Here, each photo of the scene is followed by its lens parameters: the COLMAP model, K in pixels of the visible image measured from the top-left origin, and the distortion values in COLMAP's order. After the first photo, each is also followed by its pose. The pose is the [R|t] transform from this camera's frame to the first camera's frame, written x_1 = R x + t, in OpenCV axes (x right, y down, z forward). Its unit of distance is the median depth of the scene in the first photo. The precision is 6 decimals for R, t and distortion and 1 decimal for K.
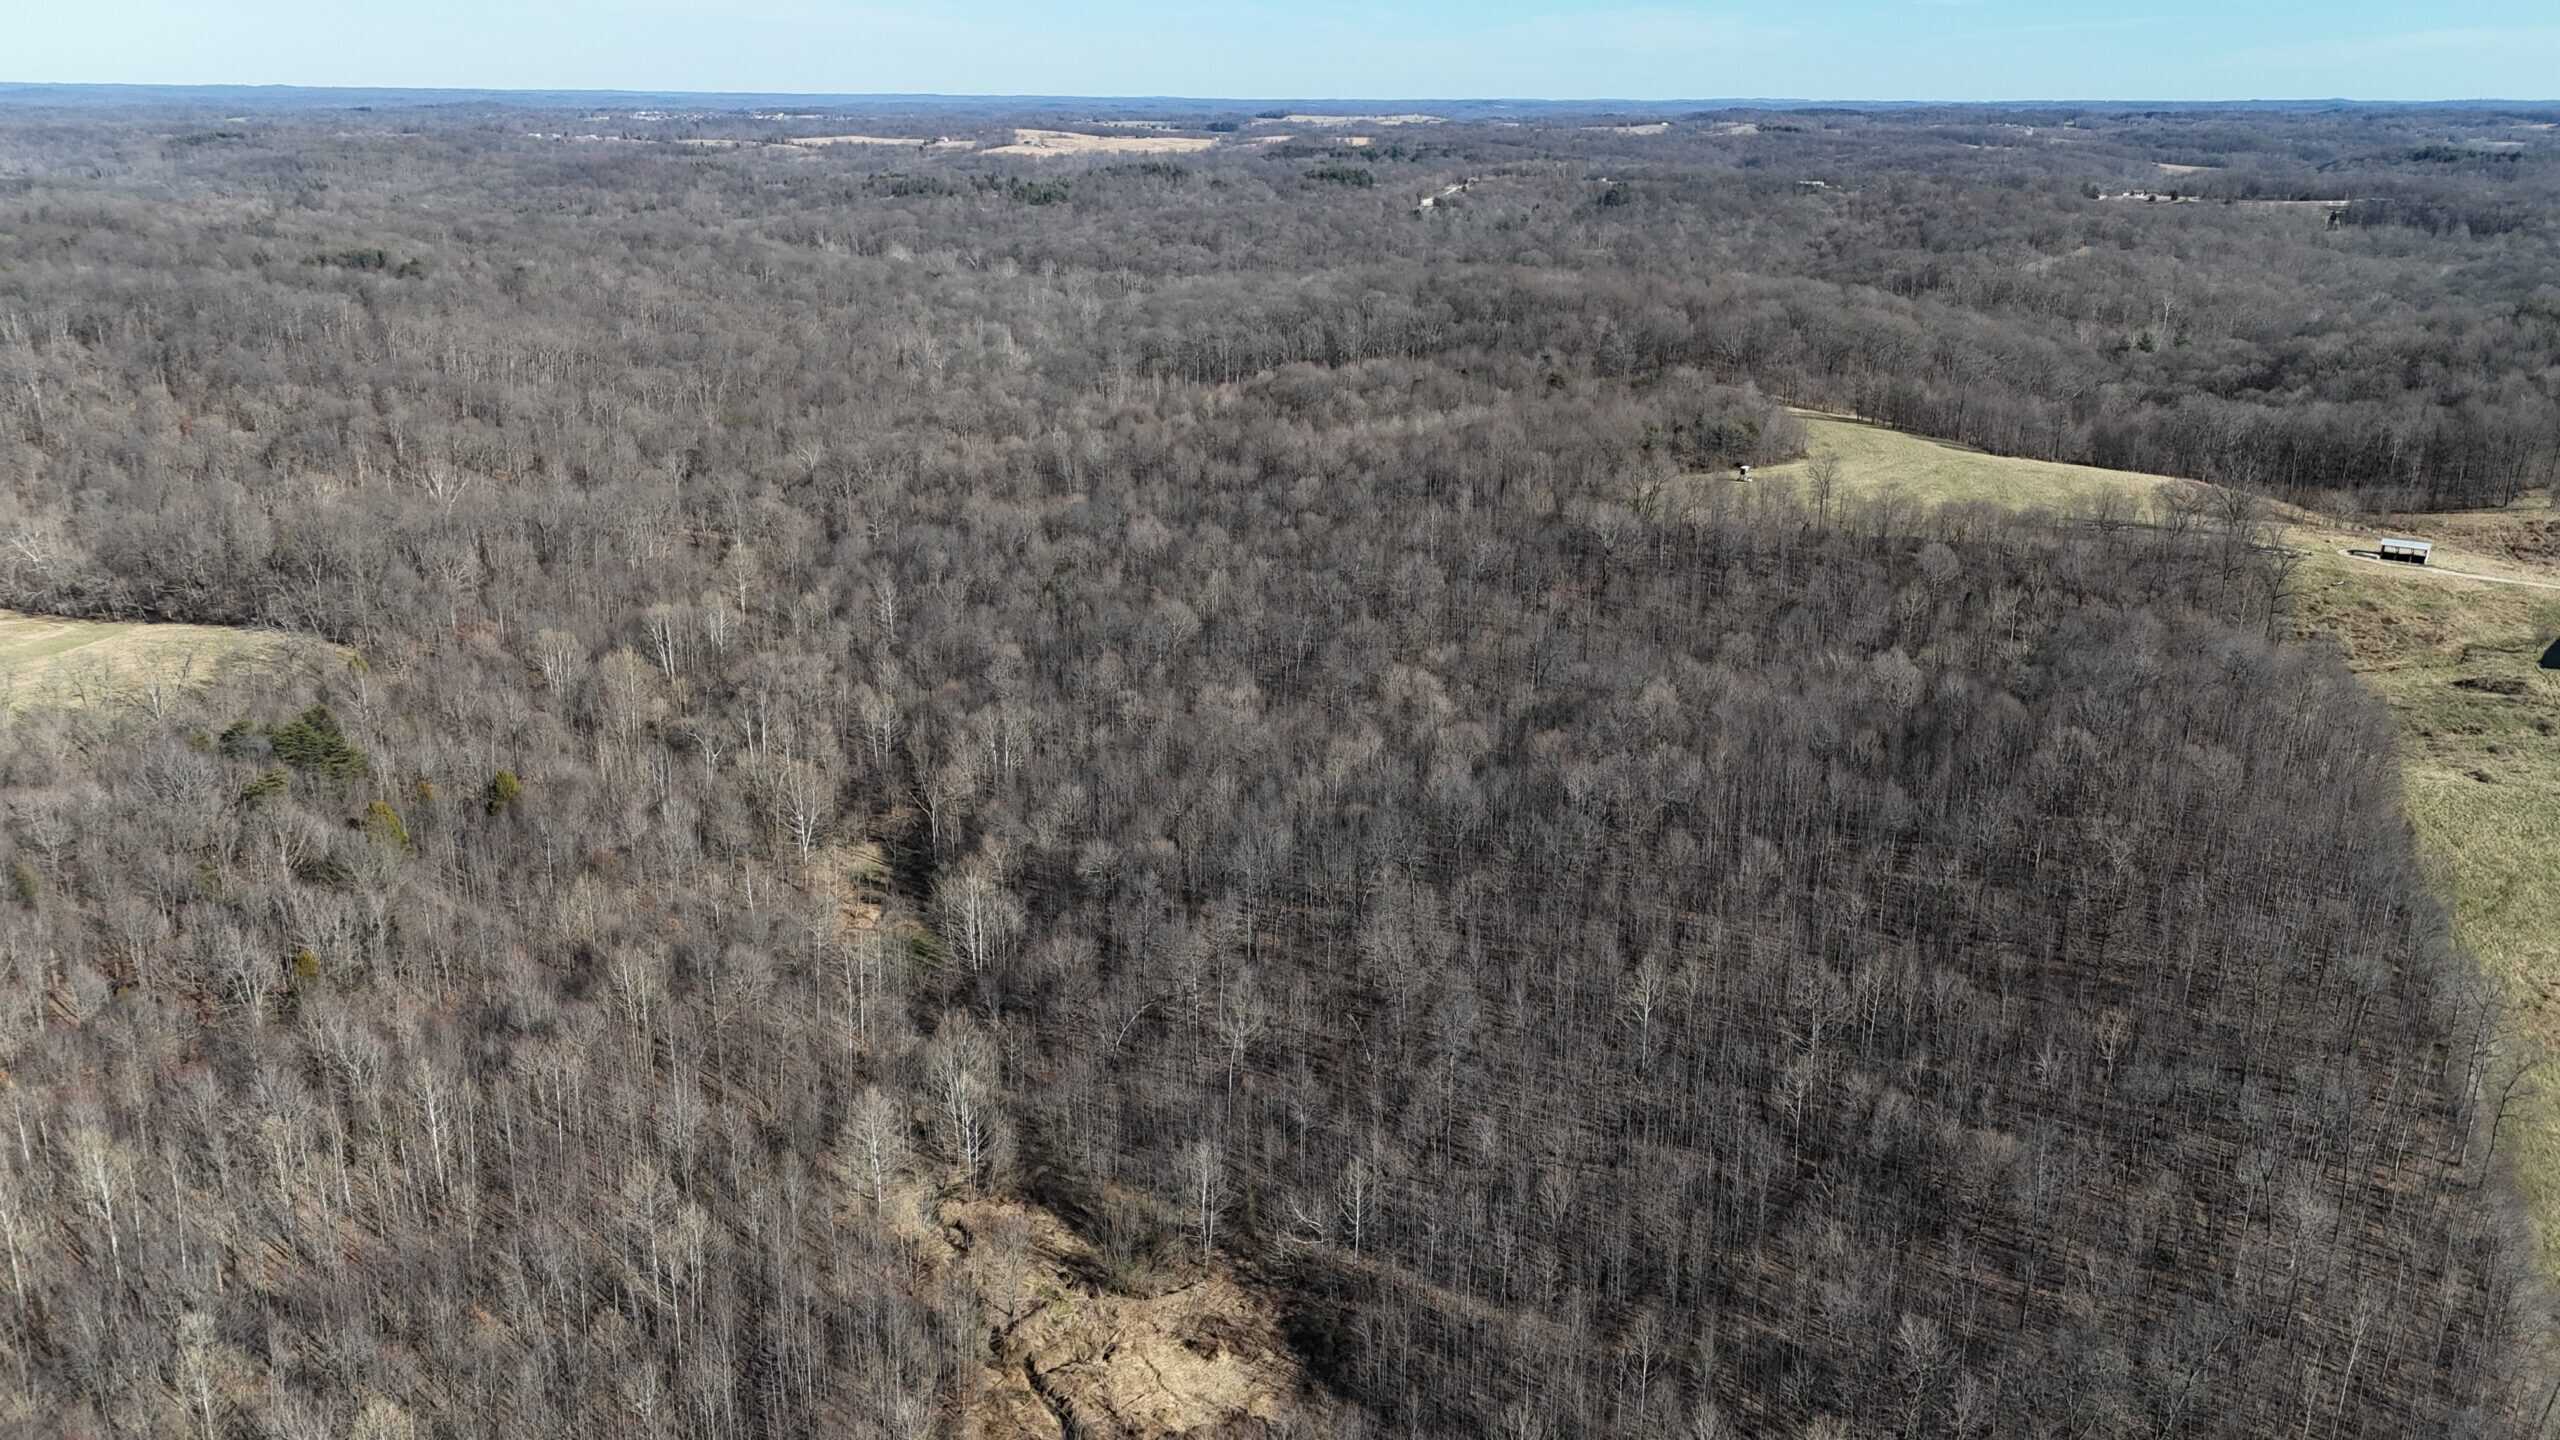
lens RADIAL K [[1880.0, 0, 1273.0], [0, 1880.0, 718.7], [0, 0, 1]] dist [0.074322, -0.059000]
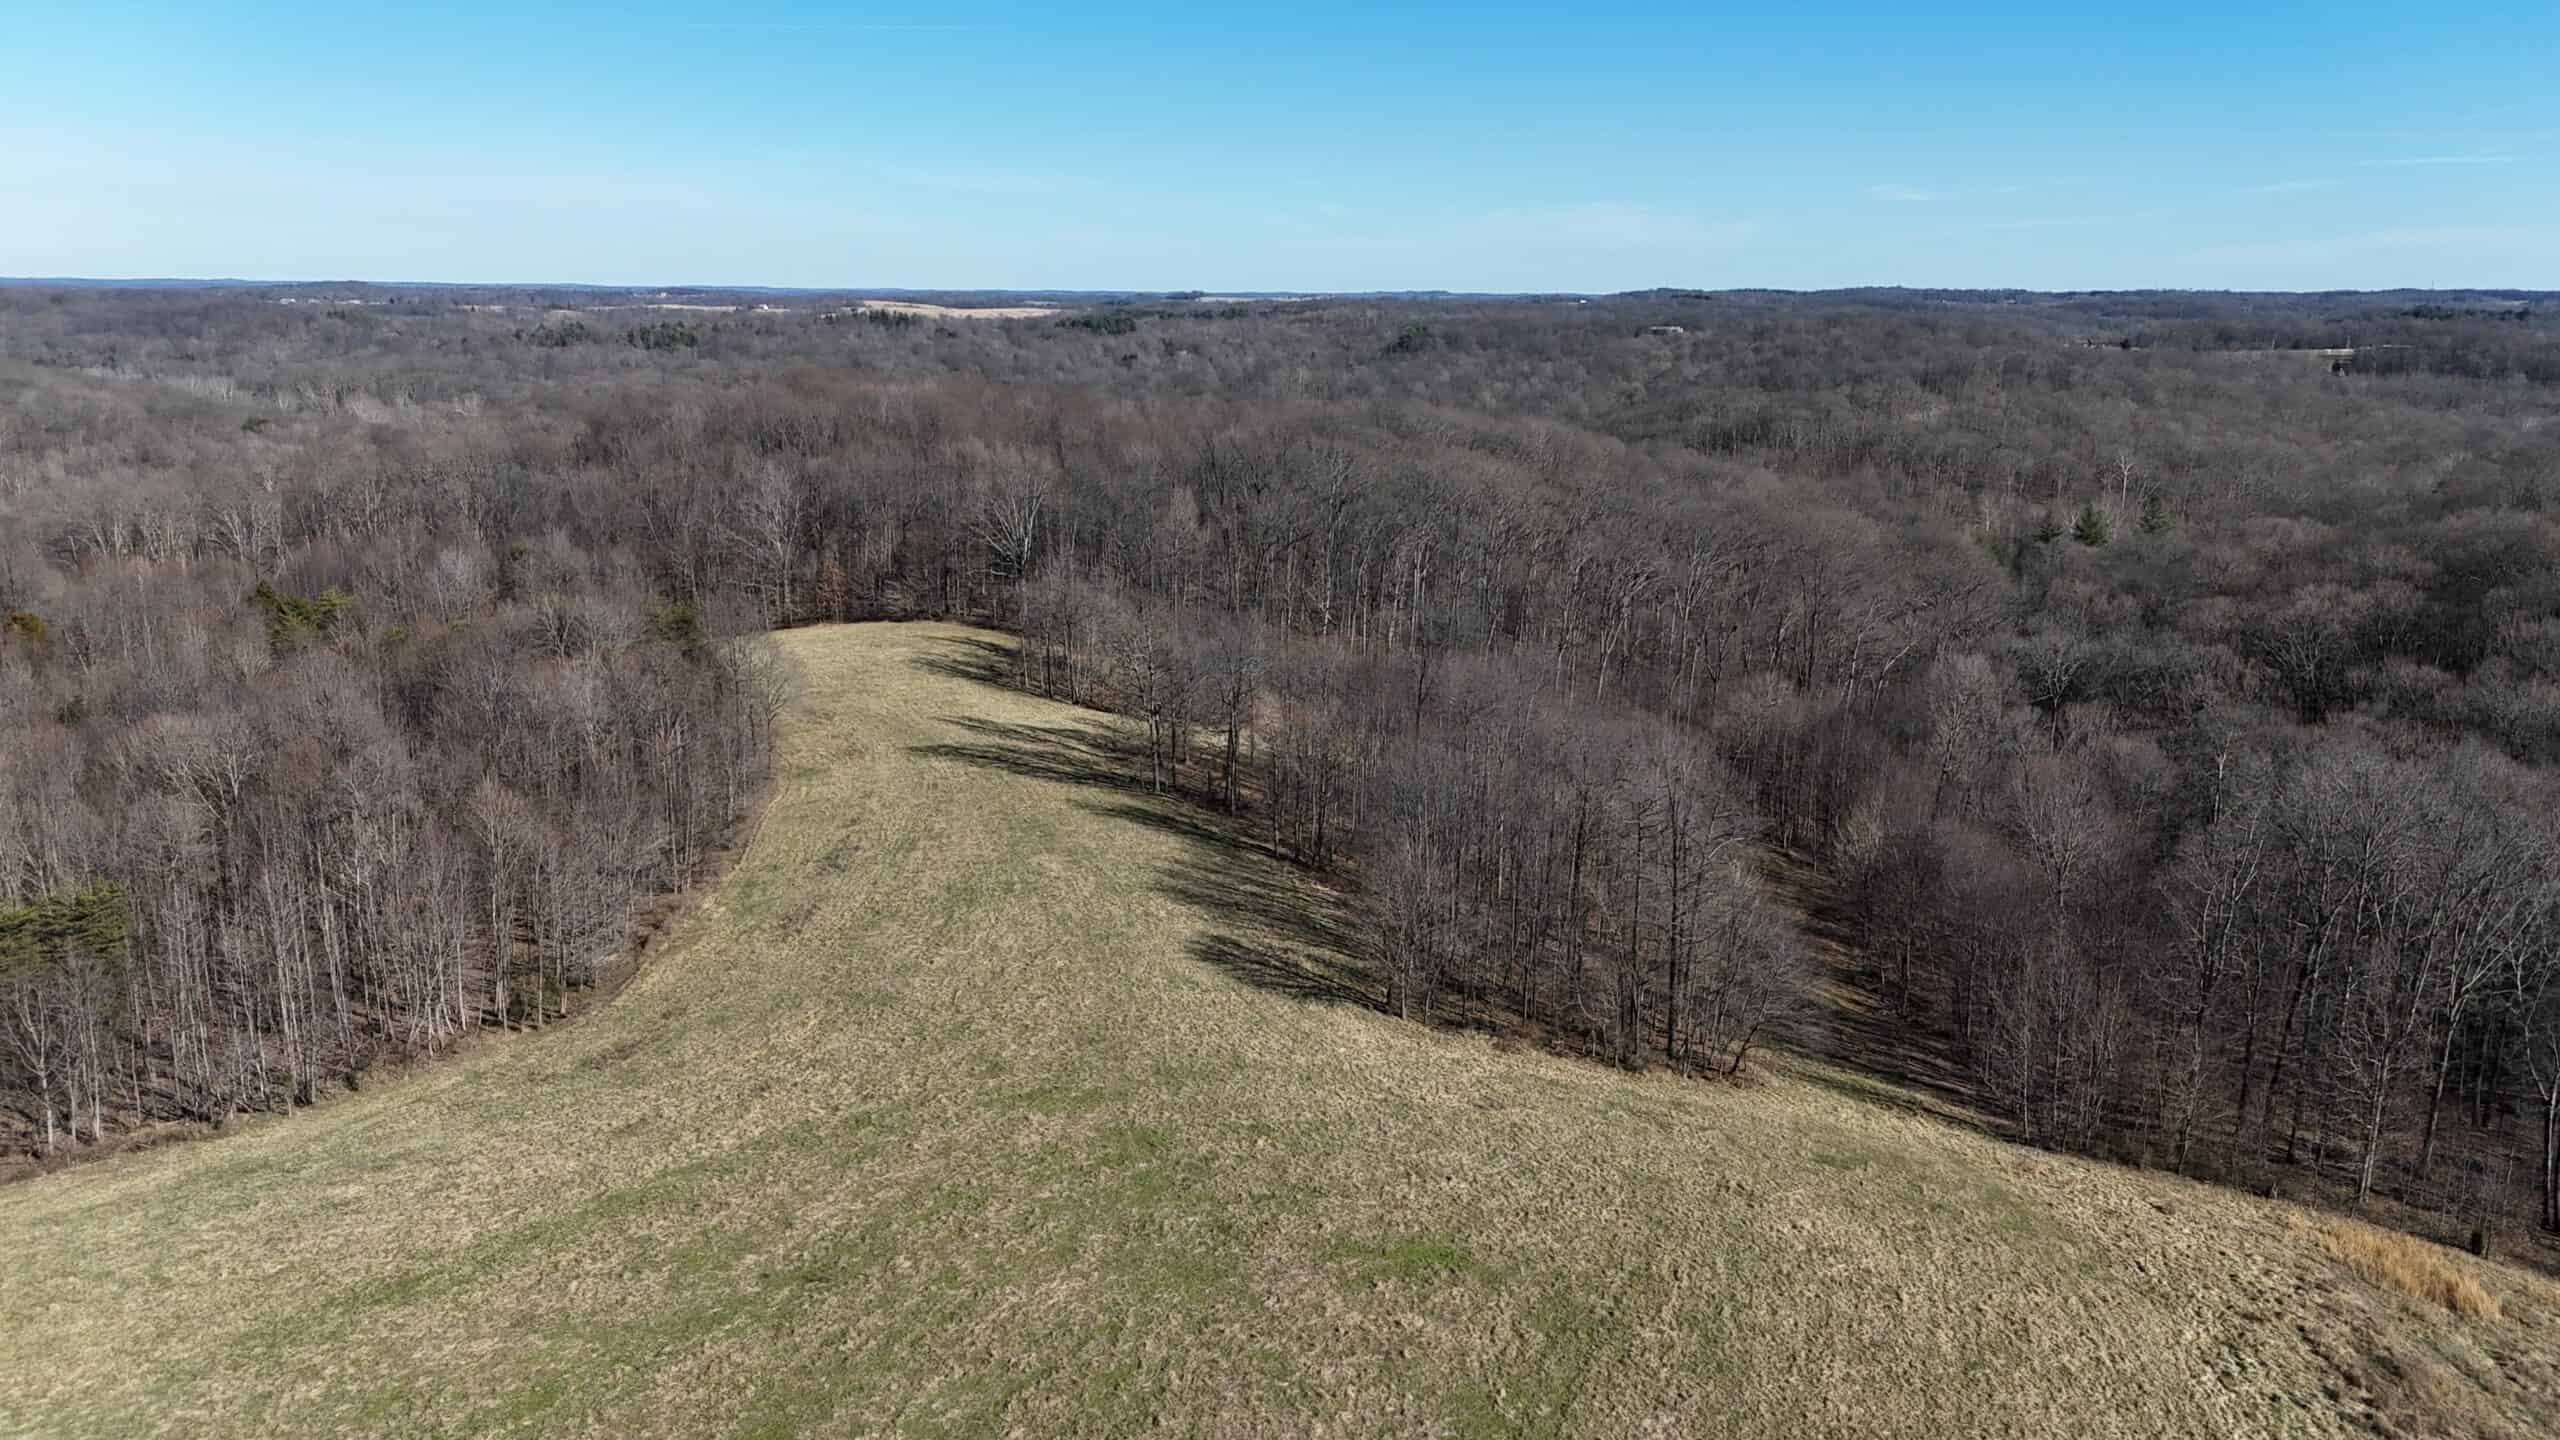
lens RADIAL K [[1880.0, 0, 1286.5], [0, 1880.0, 719.4], [0, 0, 1]] dist [0.074322, -0.059000]
pose [[0.999867, -0.004400, 0.015698, 0.170109], [0.005882, 0.995398, -0.095648, -0.071160], [-0.015205, 0.095727, 0.995291, 0.362663]]
